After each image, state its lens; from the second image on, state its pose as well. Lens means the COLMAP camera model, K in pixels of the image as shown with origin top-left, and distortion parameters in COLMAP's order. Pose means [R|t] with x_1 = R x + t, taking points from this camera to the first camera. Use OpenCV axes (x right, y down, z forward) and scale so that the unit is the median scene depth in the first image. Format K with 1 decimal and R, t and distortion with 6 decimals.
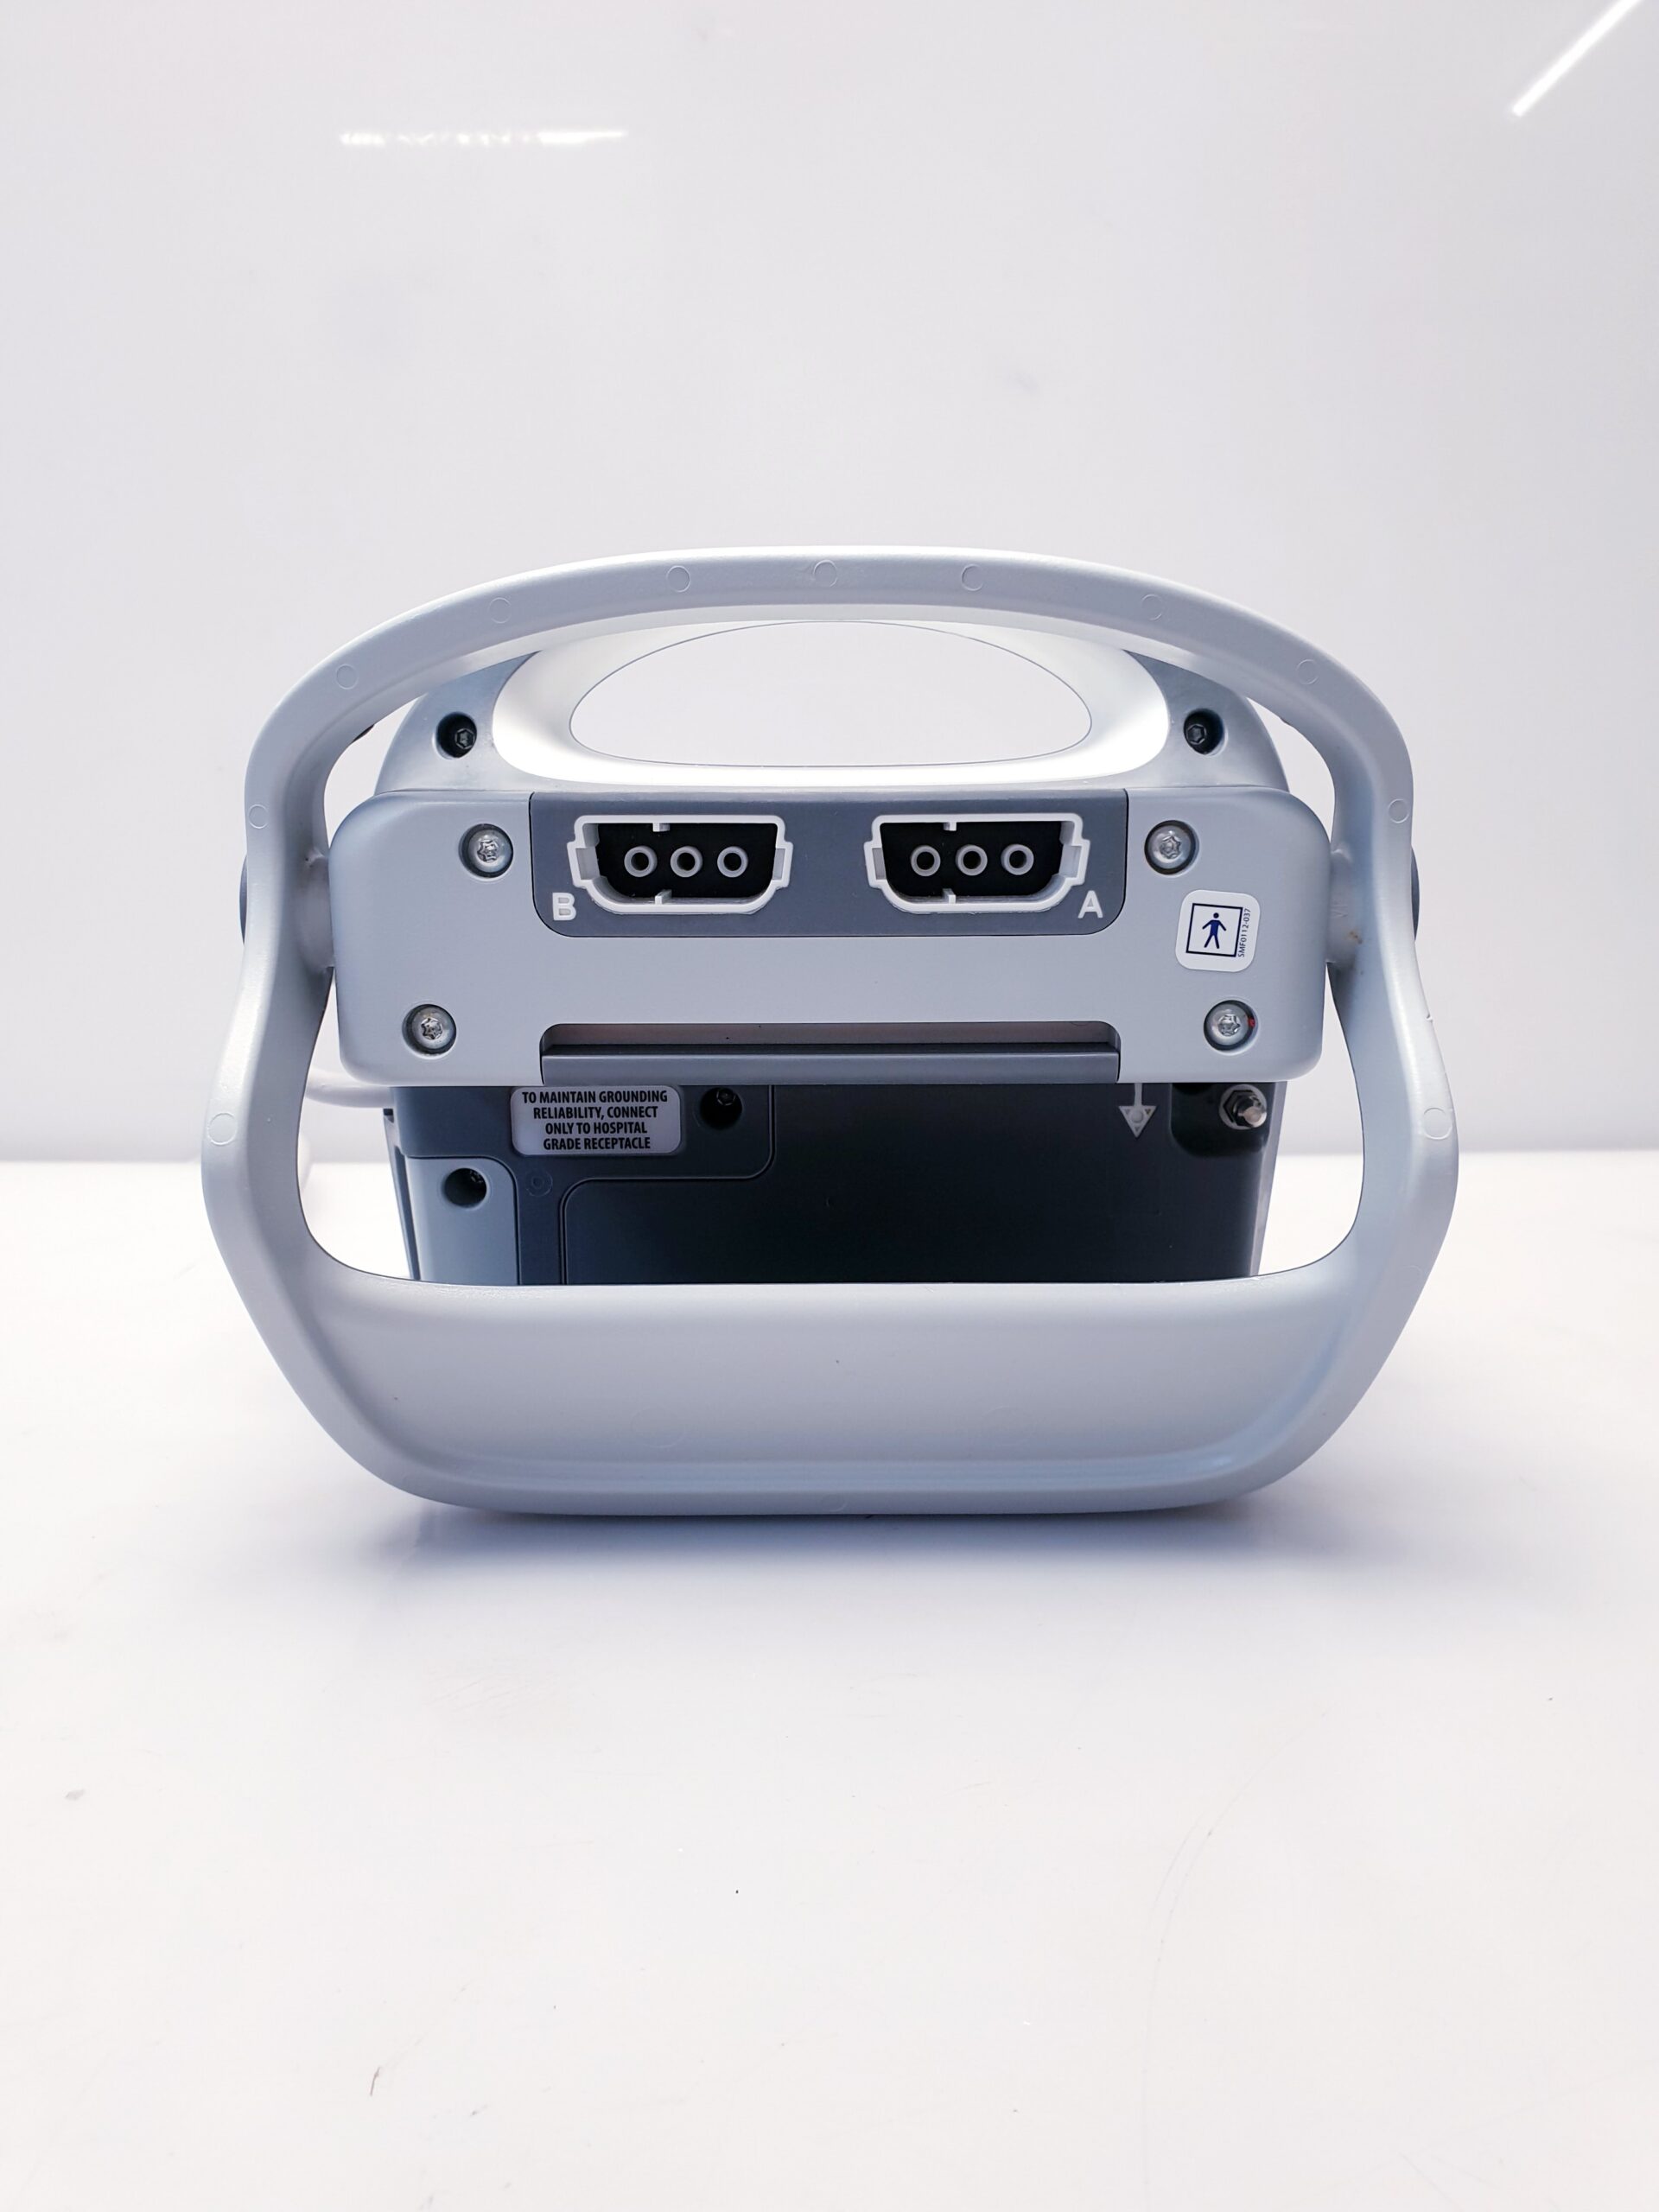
lens RADIAL K [[1844.9, 0, 833.6], [0, 1844.9, 1129.6], [0, 0, 1]] dist [-0.034273, -0.074682]
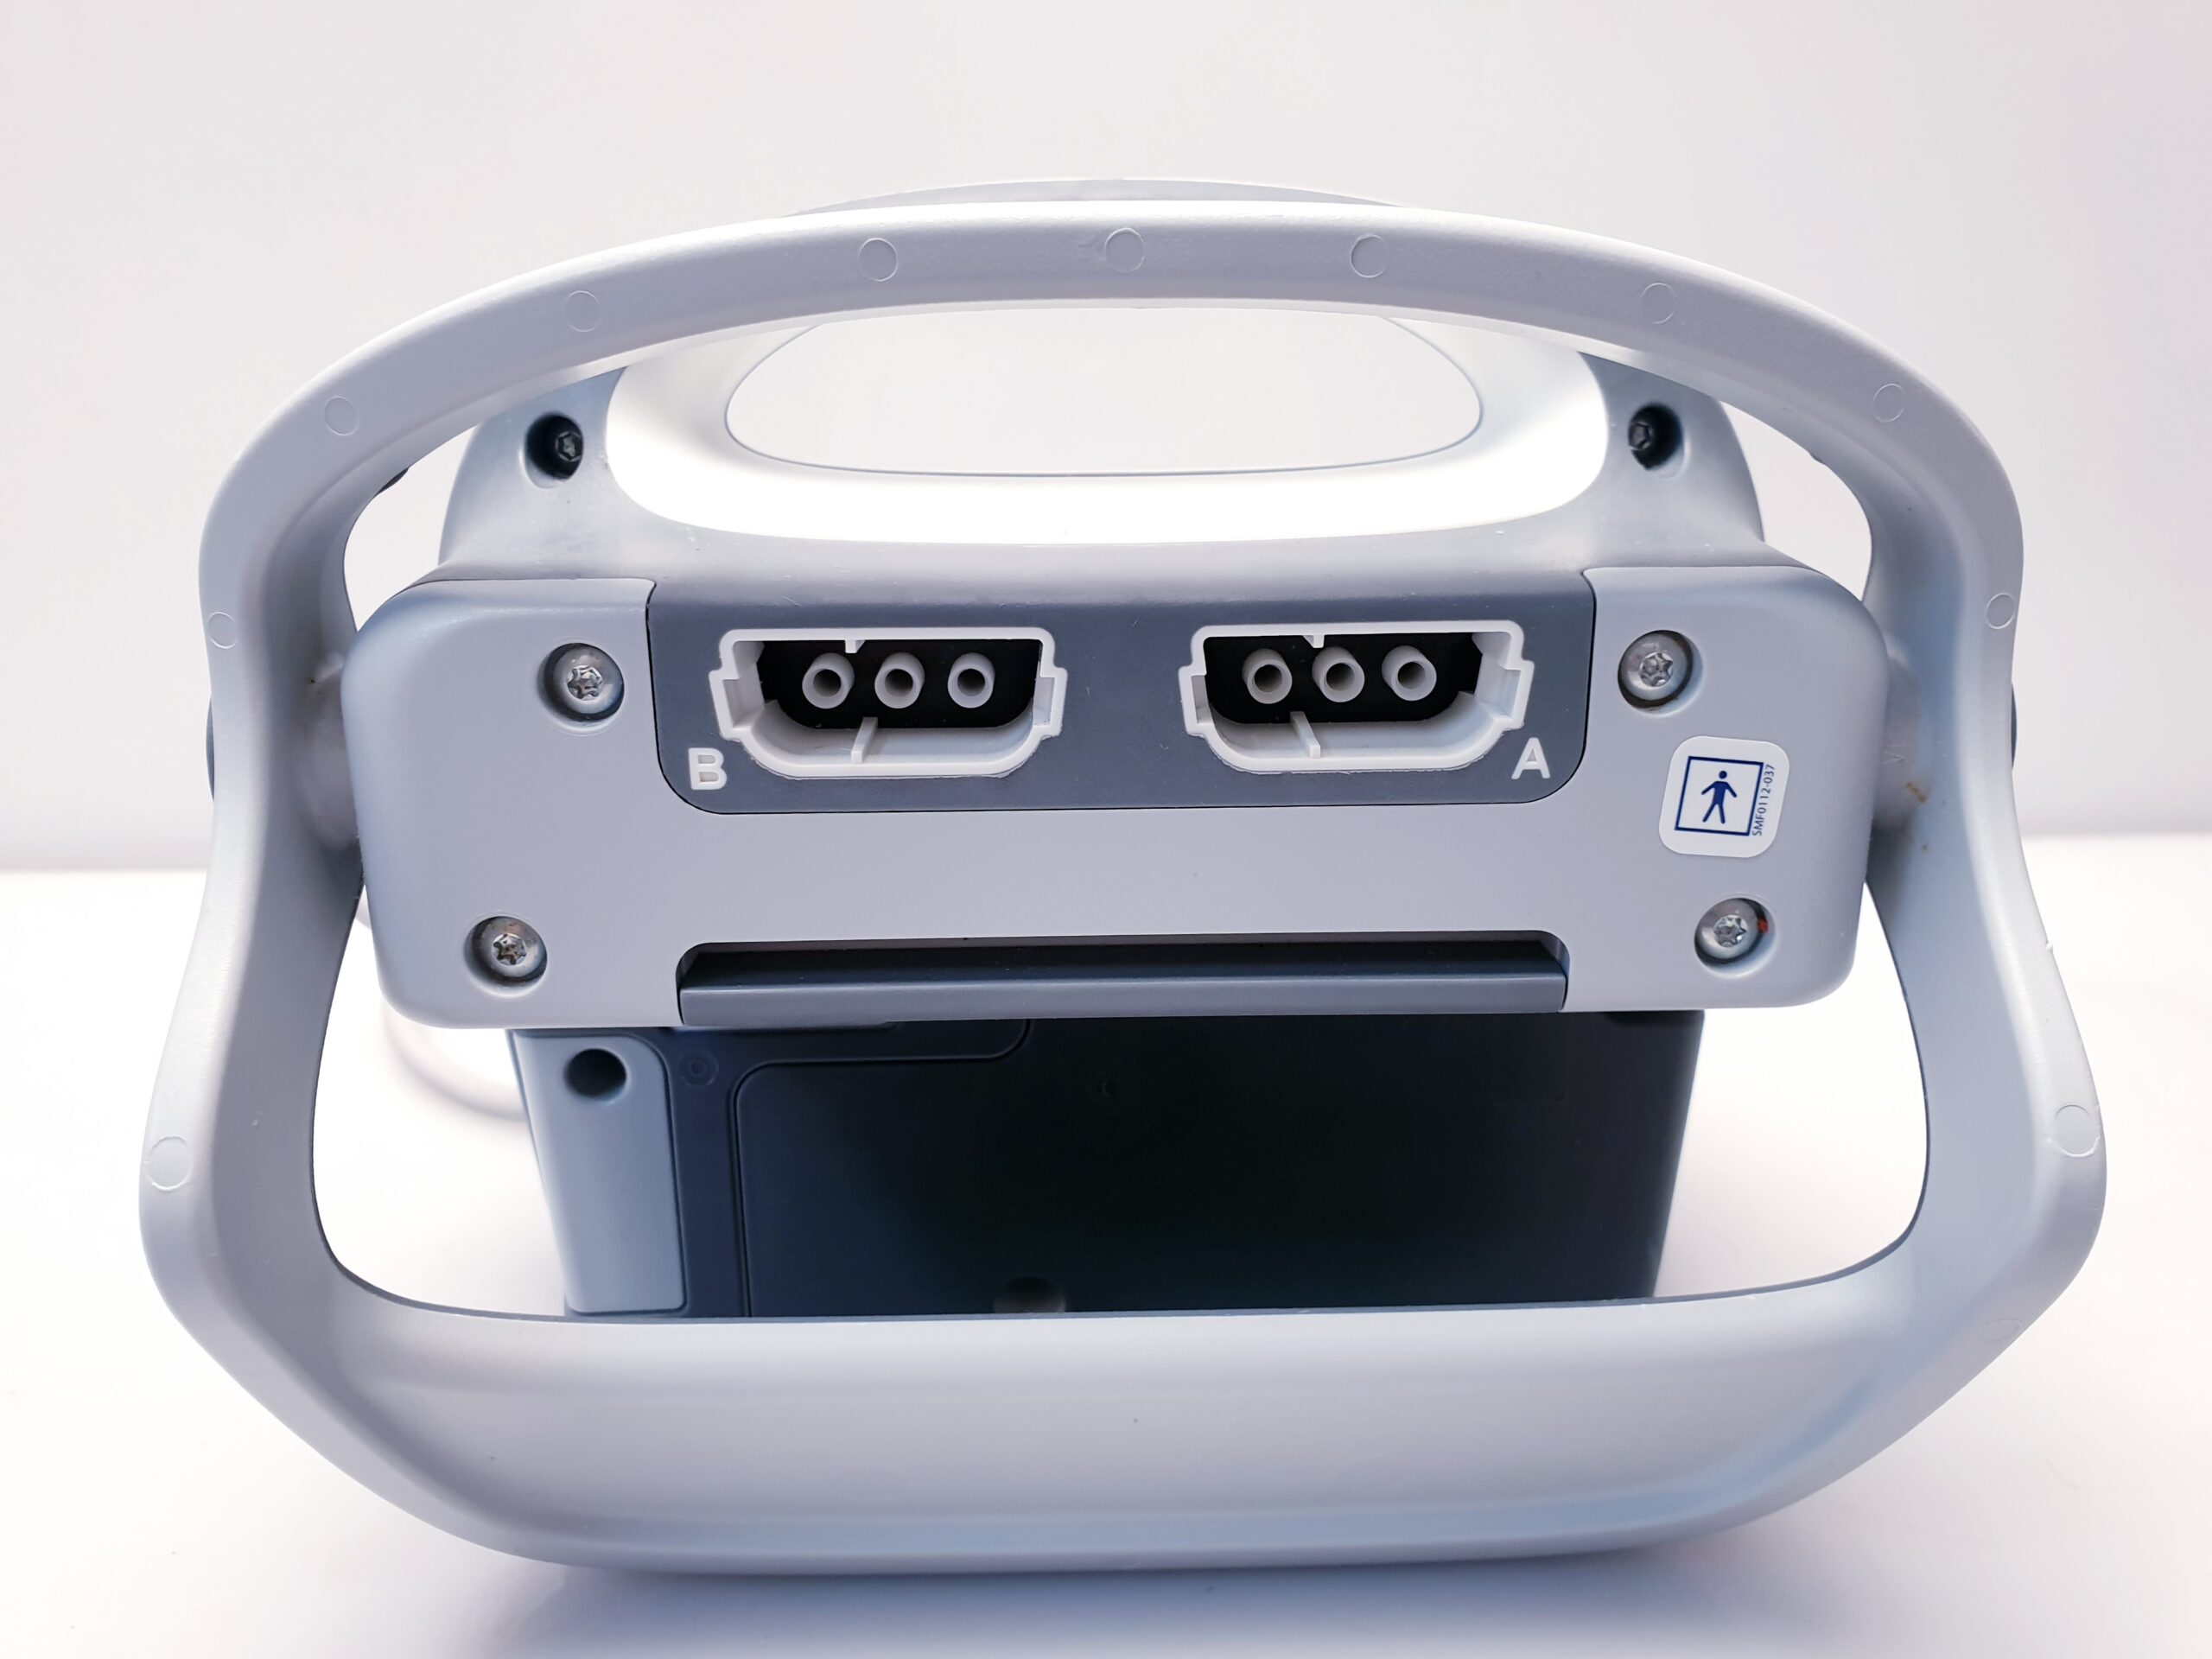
lens RADIAL K [[1844.9, 0, 1097.7], [0, 1844.9, 806.9], [0, 0, 1]] dist [-0.034273, -0.074682]
pose [[0.999666, -0.009723, 0.023957, -0.026909], [0.007598, 0.996159, 0.087227, -0.161867], [-0.024713, -0.087016, 0.995900, 0.360726]]
